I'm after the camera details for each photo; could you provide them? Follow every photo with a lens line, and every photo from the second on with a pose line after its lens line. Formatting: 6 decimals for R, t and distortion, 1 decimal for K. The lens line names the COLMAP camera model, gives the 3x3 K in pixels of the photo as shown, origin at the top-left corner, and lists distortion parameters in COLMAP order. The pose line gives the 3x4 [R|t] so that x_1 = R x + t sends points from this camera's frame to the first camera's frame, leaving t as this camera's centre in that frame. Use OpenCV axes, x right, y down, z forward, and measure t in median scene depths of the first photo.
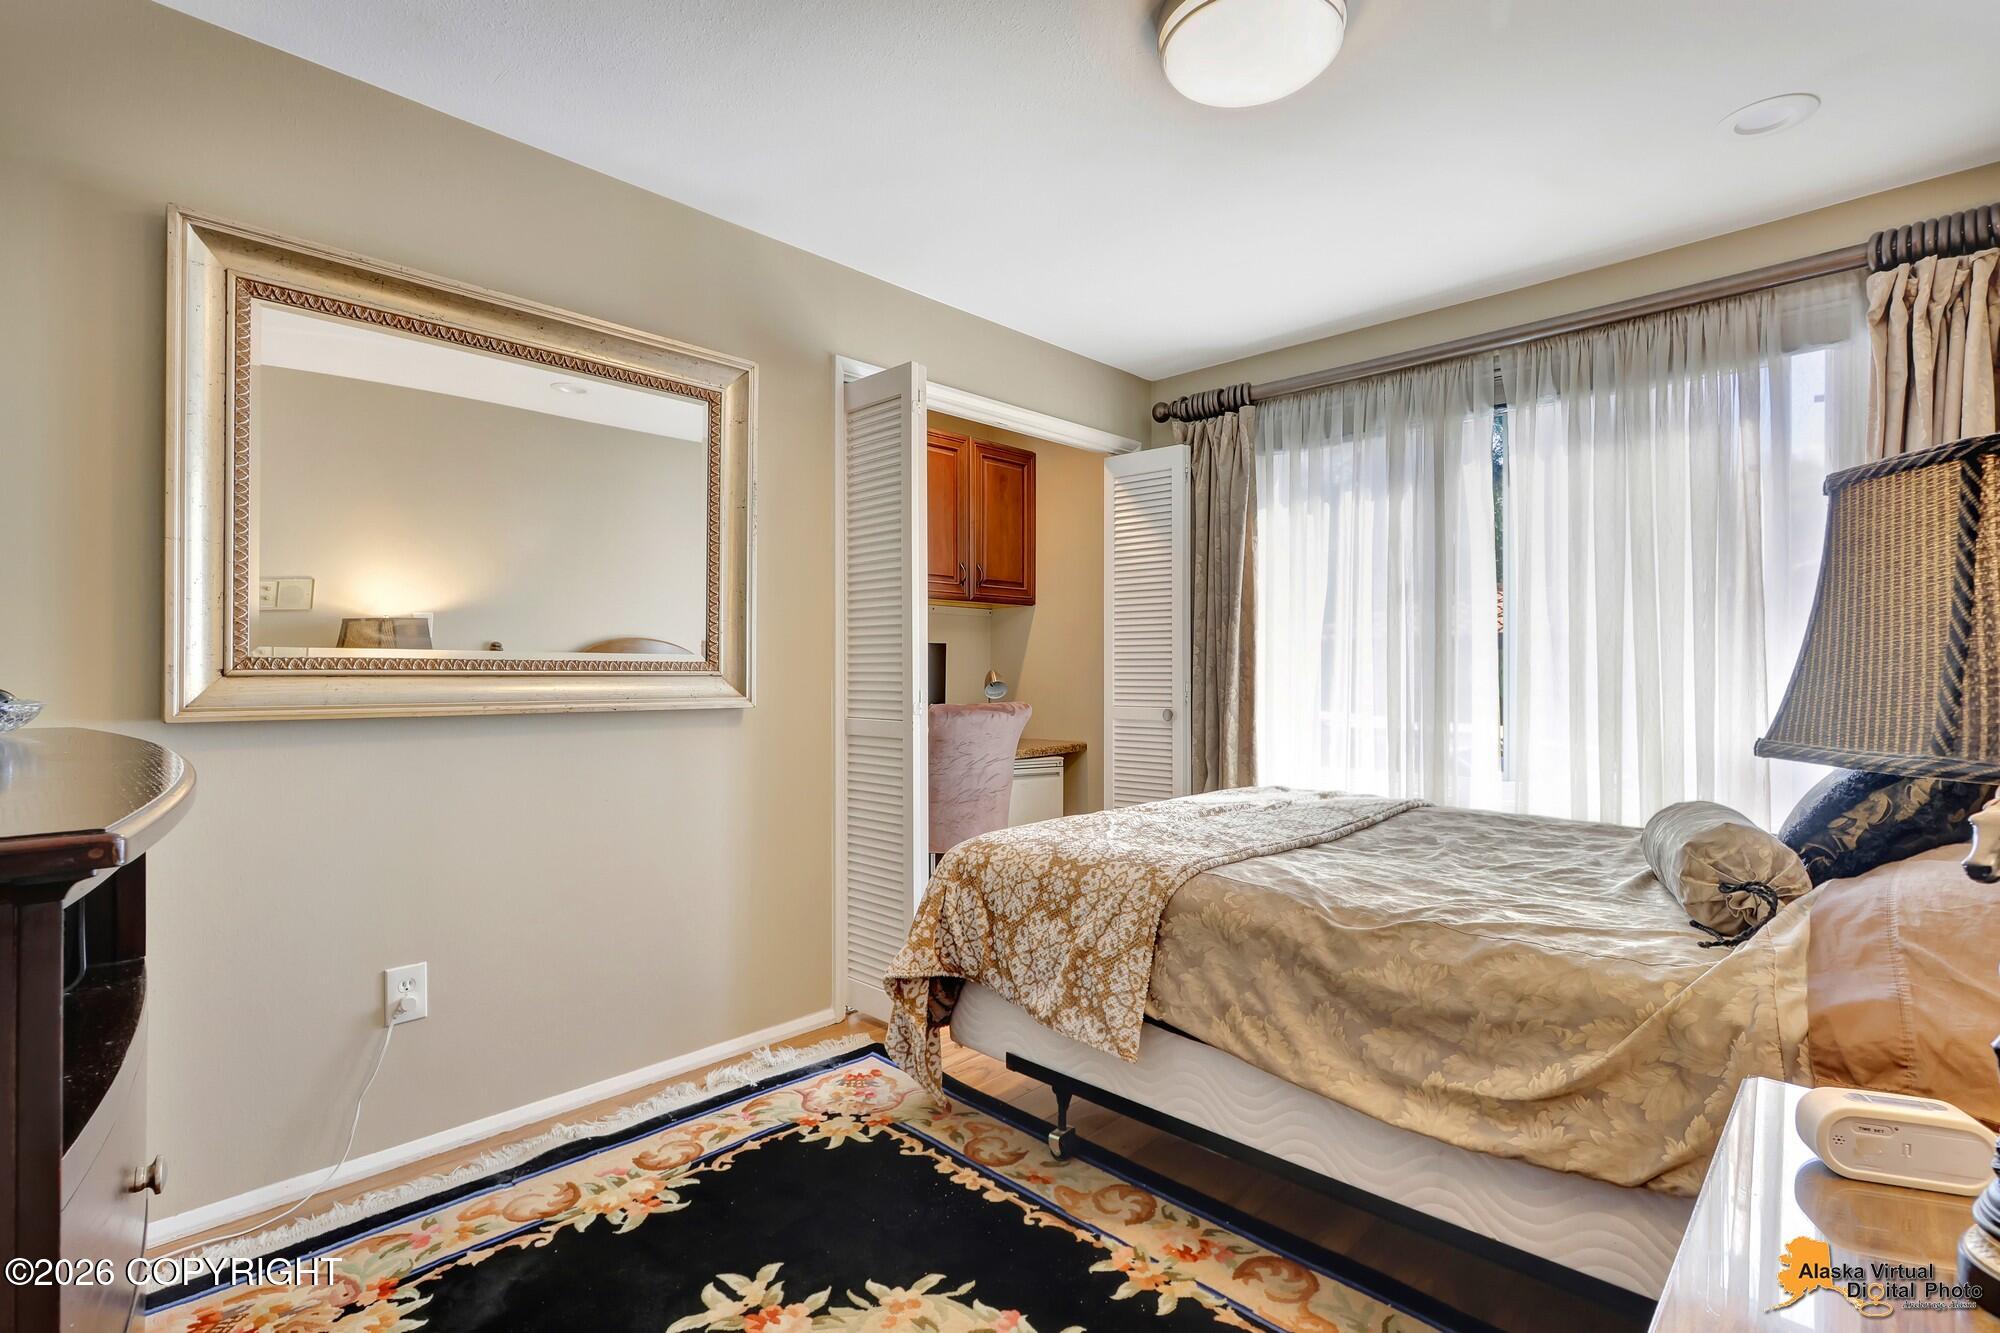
lens RADIAL K [[944.8, 0, 1008.6], [0, 944.8, 681.1], [0, 0, 1]] dist [0.000188, 0.000339]
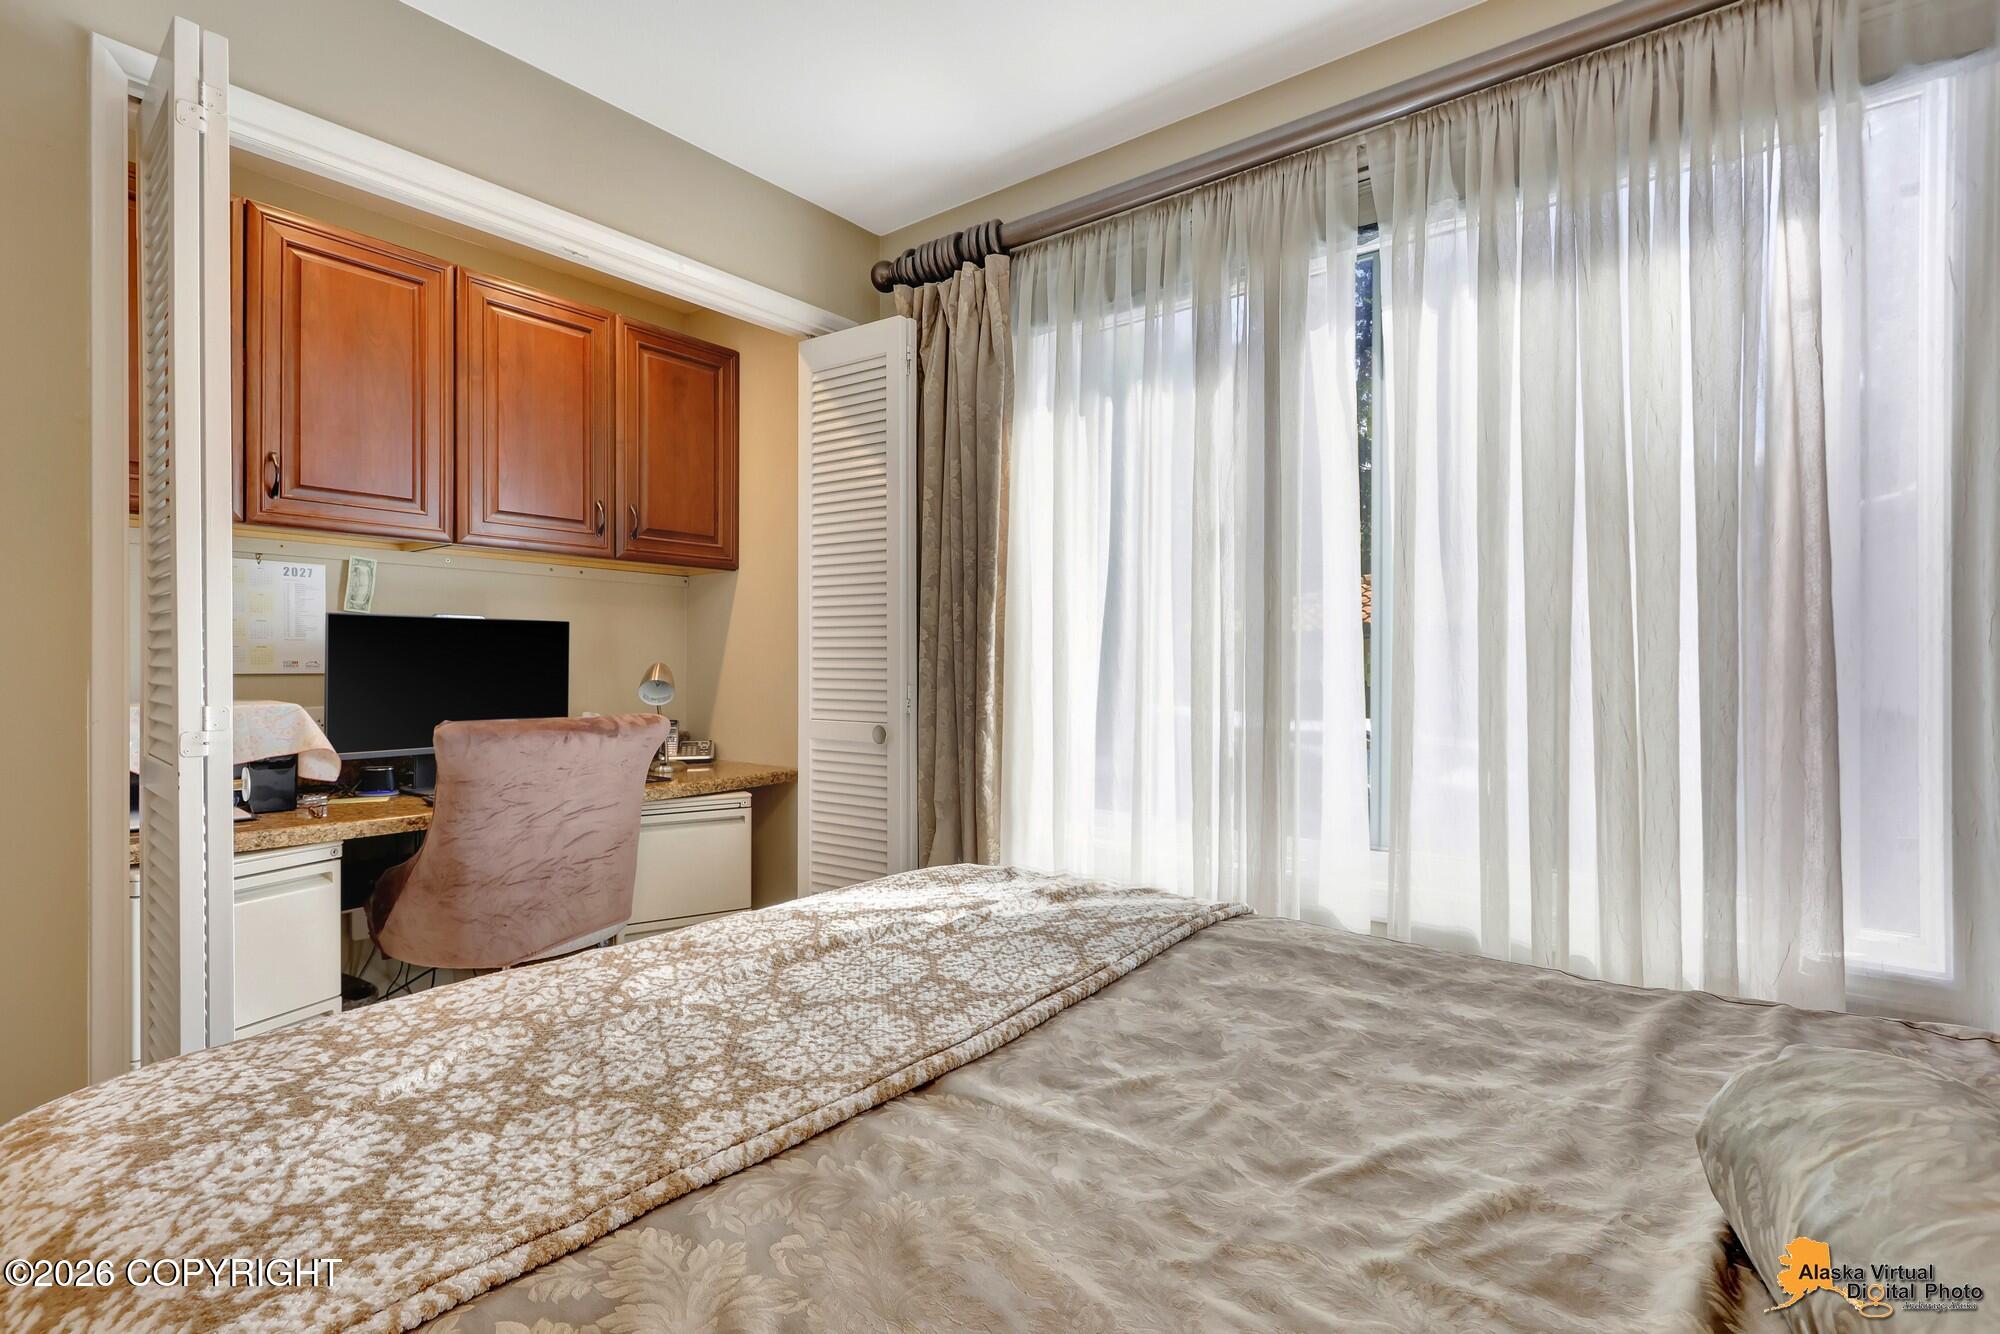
lens RADIAL K [[953.8, 0, 999.9], [0, 953.8, 670.0], [0, 0, 1]] dist [-0.000583, -0.000554]
pose [[0.995090, 0.004616, 0.098870, 0.197866], [-0.004514, 0.999989, -0.001252, -0.008192], [-0.098874, 0.000799, 0.995100, 0.362943]]
